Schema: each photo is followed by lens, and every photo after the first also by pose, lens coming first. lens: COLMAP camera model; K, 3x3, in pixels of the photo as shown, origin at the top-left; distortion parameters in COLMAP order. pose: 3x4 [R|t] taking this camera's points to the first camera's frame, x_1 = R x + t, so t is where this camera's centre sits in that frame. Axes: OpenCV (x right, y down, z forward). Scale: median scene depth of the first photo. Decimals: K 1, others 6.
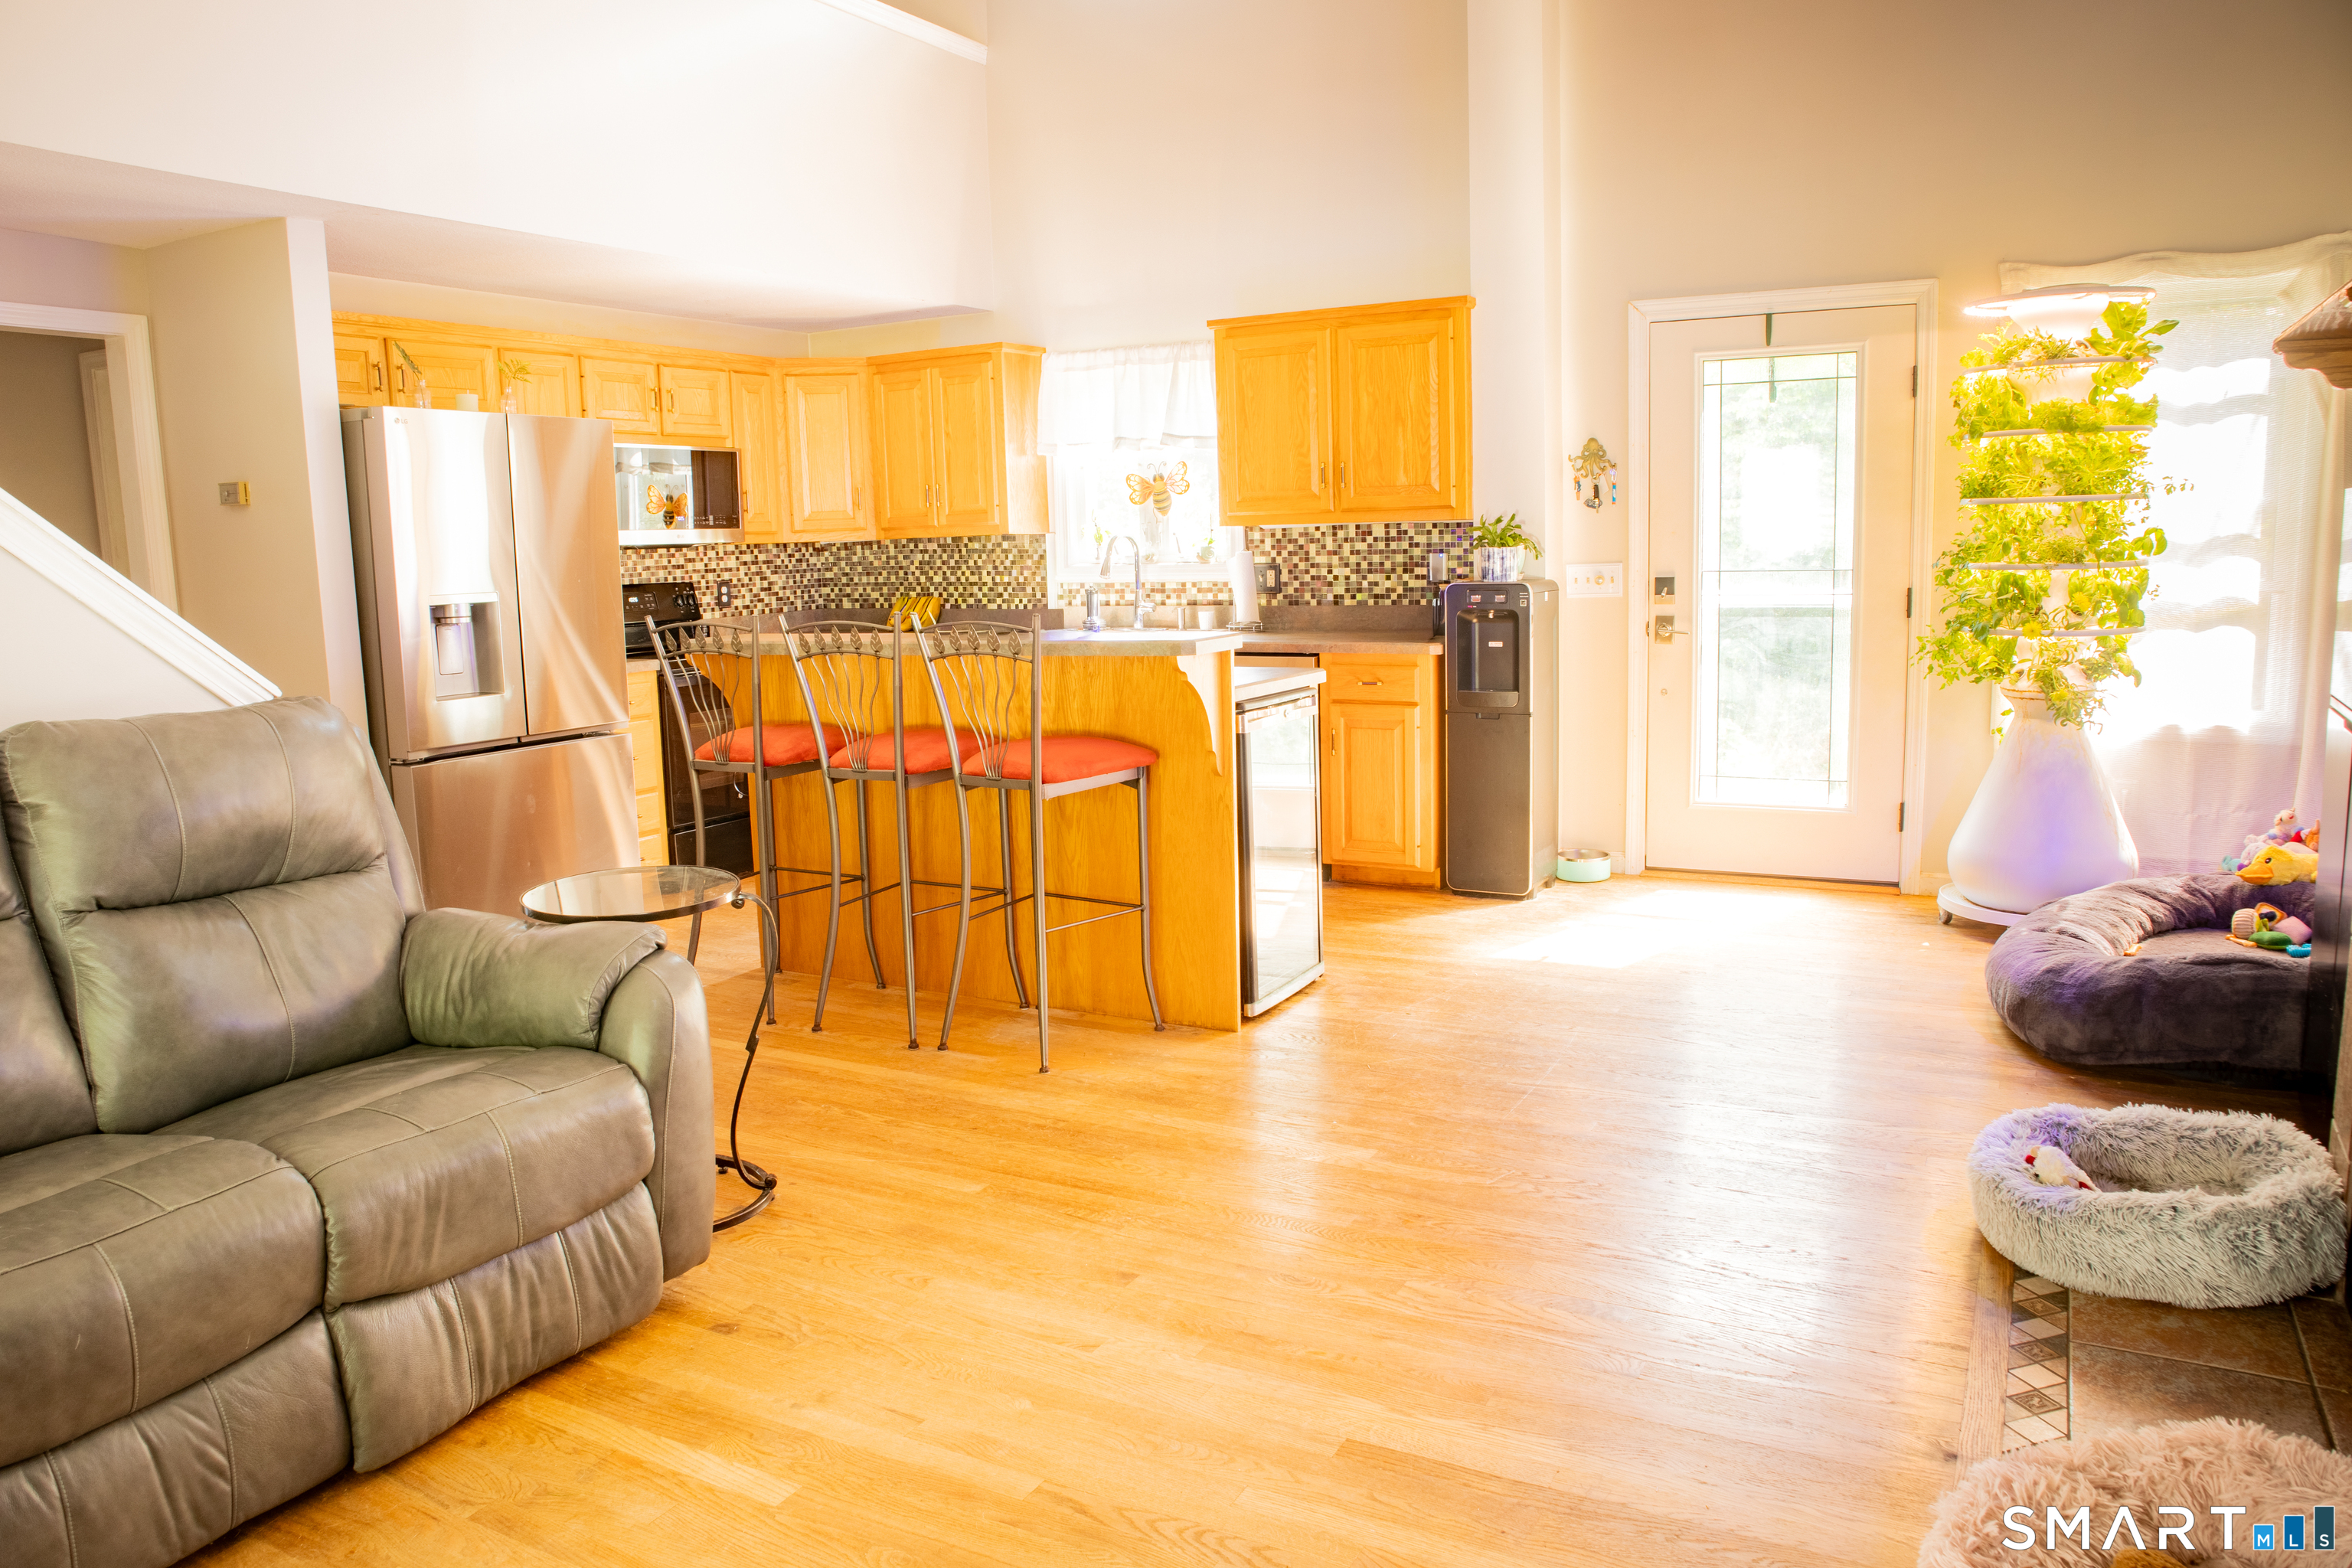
lens RADIAL K [[1641.3, 0, 1174.8], [0, 1641.3, 781.9], [0, 0, 1]] dist [-0.091574, 0.029547]
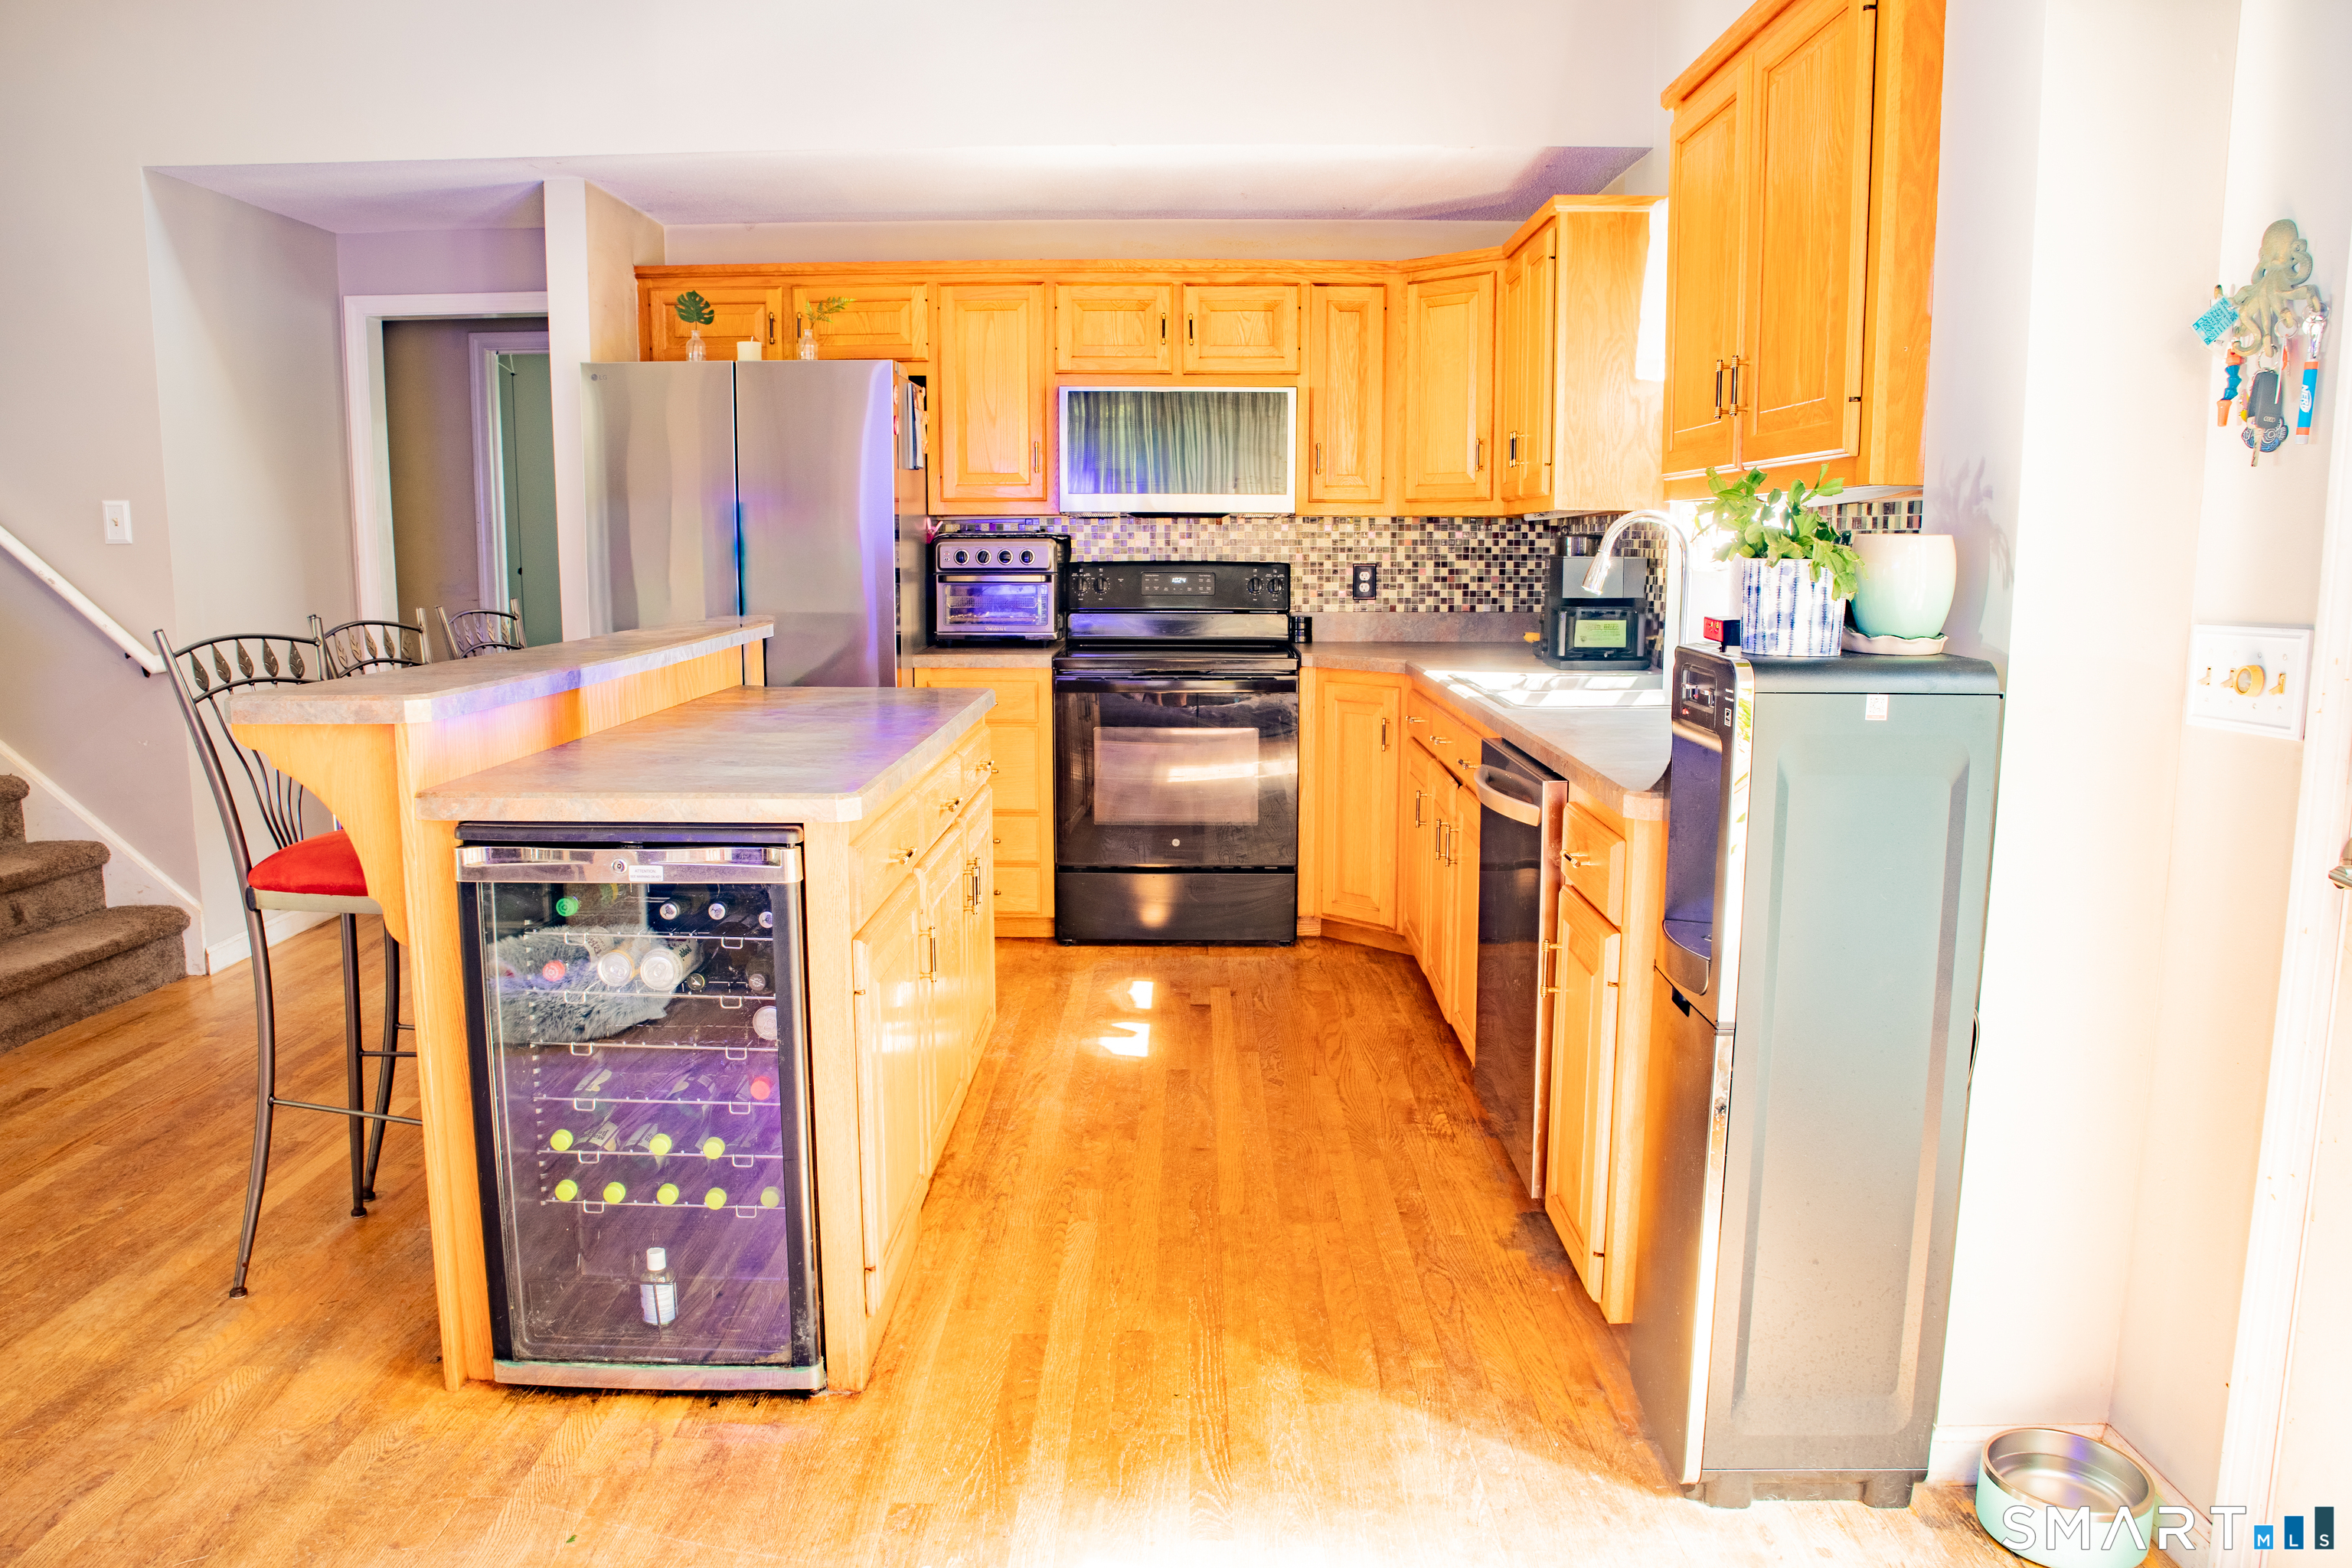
lens RADIAL K [[1641.3, 0, 1180.9], [0, 1641.3, 784.7], [0, 0, 1]] dist [-0.091574, 0.029547]
pose [[0.472329, 0.158235, -0.867103, 0.400220], [-0.142990, 0.984478, 0.101765, -0.097227], [0.869747, 0.075921, 0.487623, 0.622035]]
